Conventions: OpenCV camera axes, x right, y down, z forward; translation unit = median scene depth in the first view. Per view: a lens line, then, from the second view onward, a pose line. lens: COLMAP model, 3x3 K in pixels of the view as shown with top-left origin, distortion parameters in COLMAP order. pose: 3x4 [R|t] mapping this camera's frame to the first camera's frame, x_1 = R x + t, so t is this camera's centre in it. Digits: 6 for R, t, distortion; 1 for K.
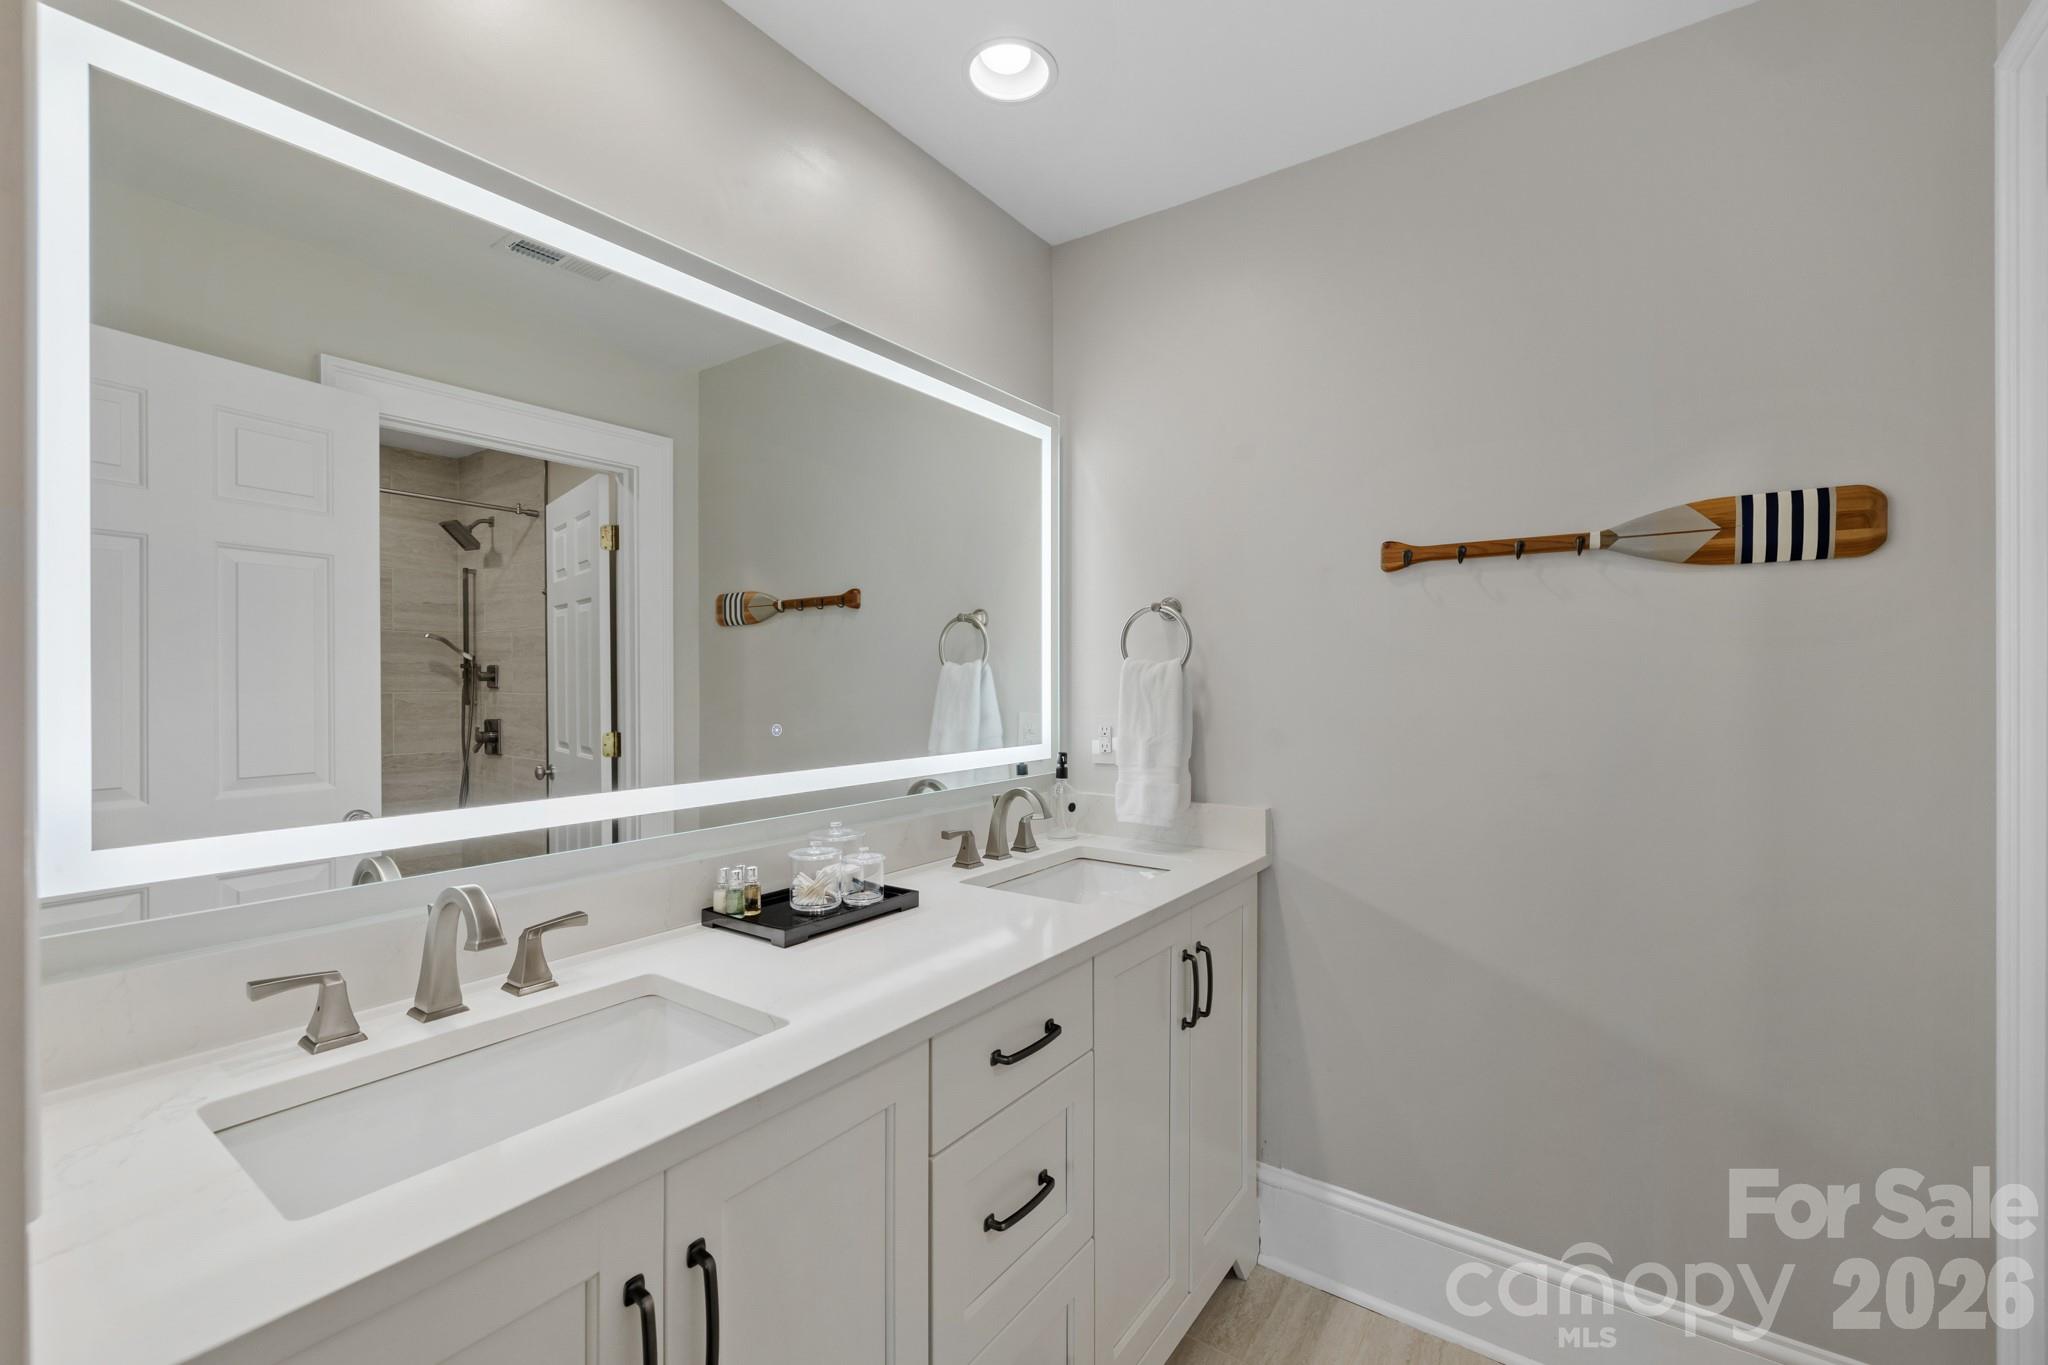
lens RADIAL K [[867.8, 0, 1016.2], [0, 867.8, 692.4], [0, 0, 1]] dist [-0.000372, 0.000125]
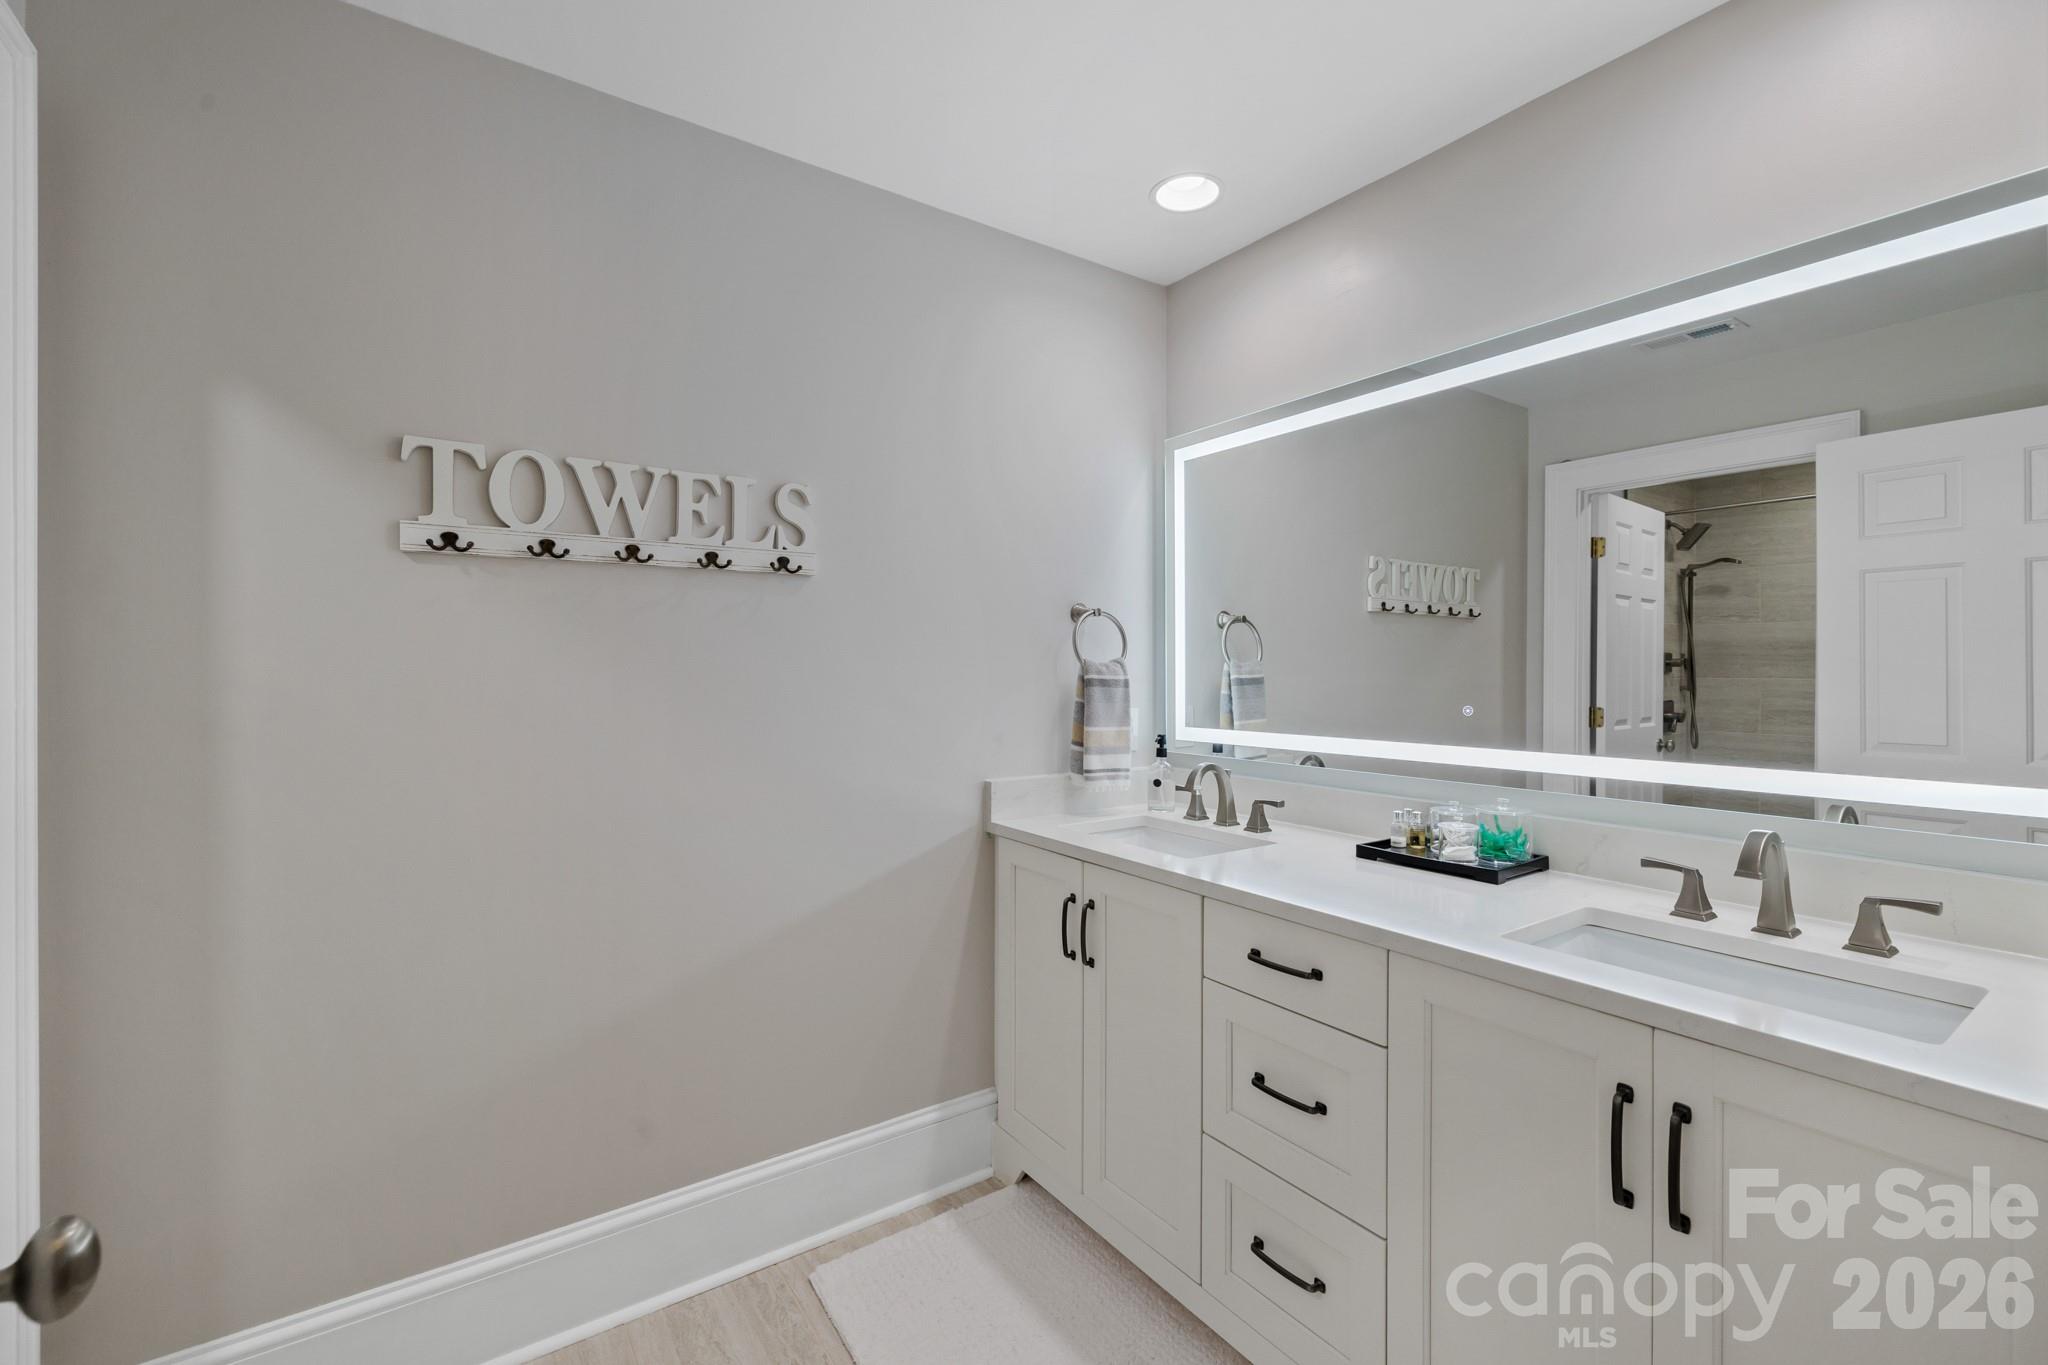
lens RADIAL K [[866.9, 0, 1019.4], [0, 866.9, 668.4], [0, 0, 1]] dist [0.123798, 0.000029]
pose [[-0.331602, 0.002615, -0.943416, 1.484876], [-0.013717, 0.999877, 0.007593, -0.018728], [0.943320, 0.015459, -0.331525, 1.203819]]
